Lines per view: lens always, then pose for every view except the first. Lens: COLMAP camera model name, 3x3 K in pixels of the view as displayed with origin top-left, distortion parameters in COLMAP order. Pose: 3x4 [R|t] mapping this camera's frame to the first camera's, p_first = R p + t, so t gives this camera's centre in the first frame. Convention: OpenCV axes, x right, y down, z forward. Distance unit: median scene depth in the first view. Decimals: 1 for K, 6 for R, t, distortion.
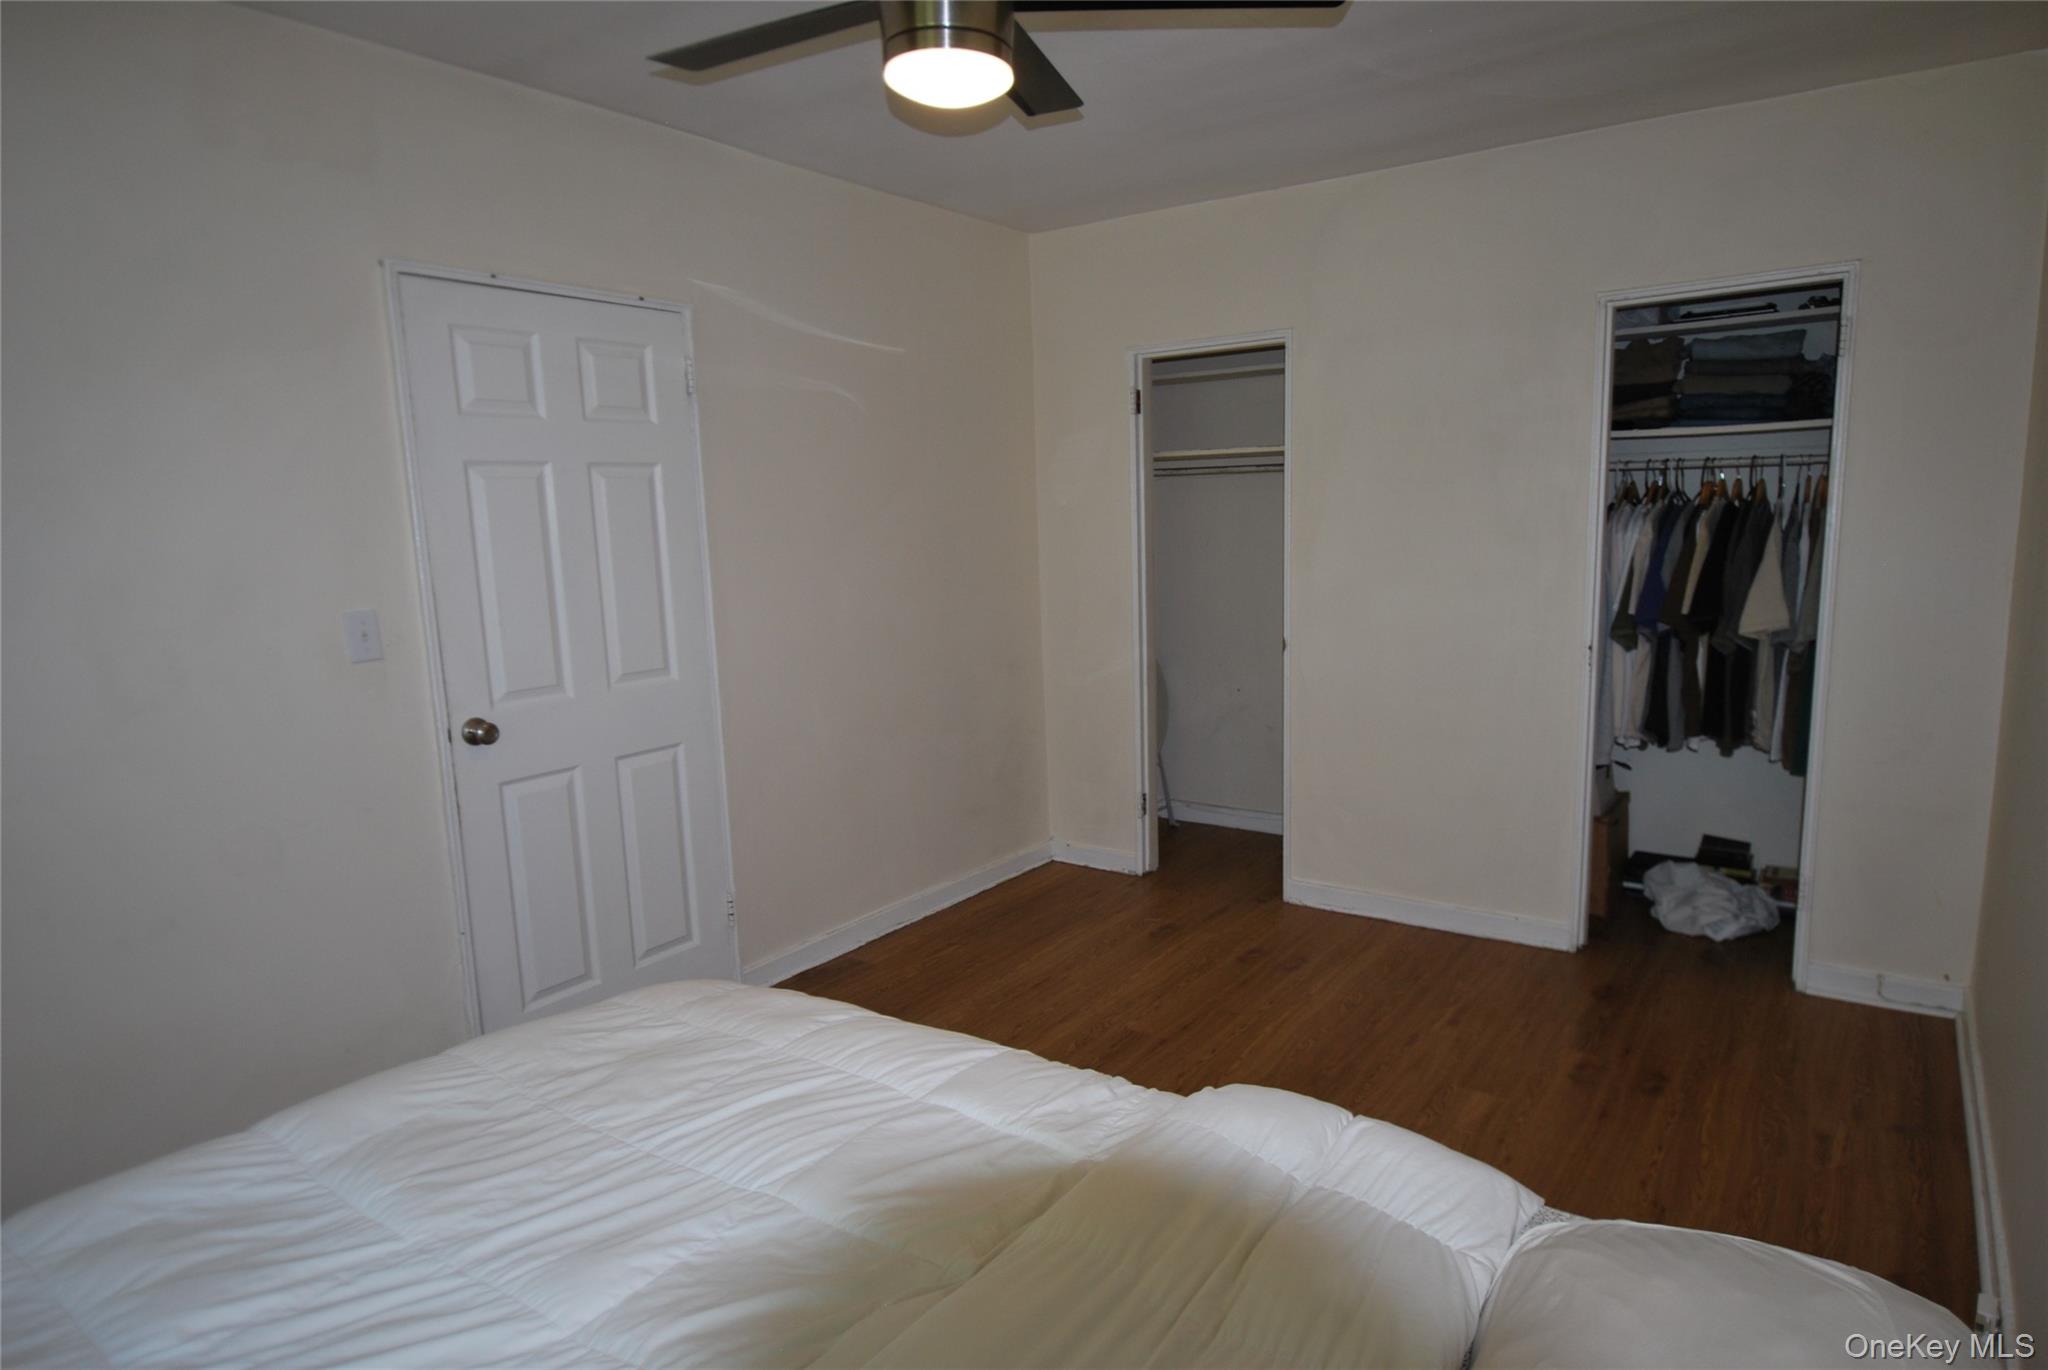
lens RADIAL K [[1257.5, 0, 1024.0], [0, 1257.5, 685.0], [0, 0, 1]] dist [0.000415, -0.000870]
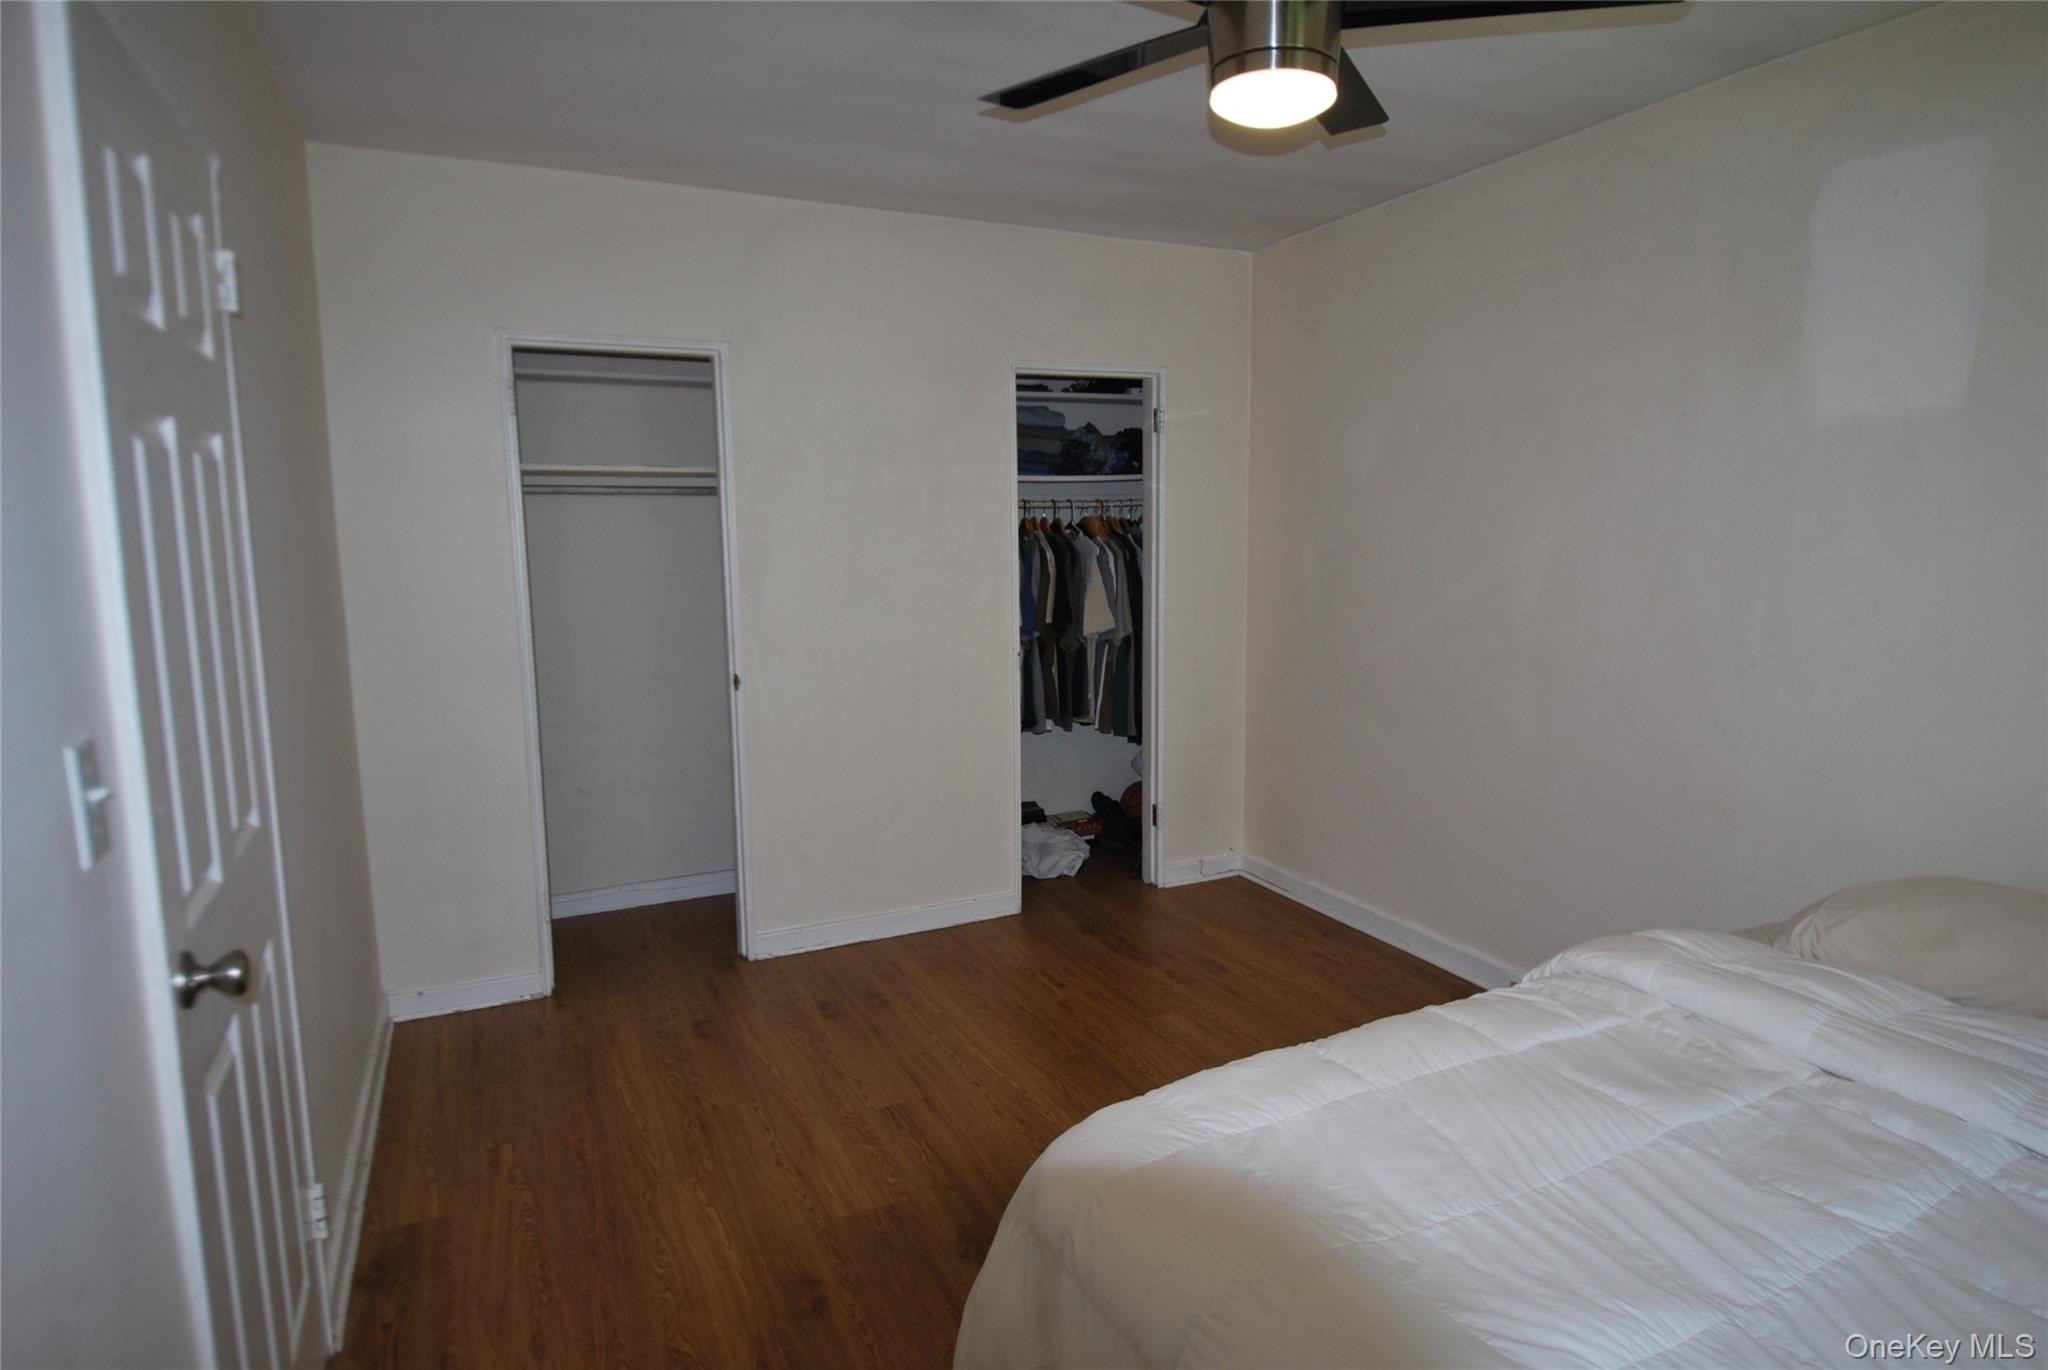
lens RADIAL K [[1239.5, 0, 1100.4], [0, 1239.5, 695.5], [0, 0, 1]] dist [0.004579, 0.000151]
pose [[0.417153, -0.094611, 0.903898, -0.556782], [0.131676, 0.990364, 0.042893, -0.029369], [-0.899247, 0.101129, 0.425591, 0.413250]]
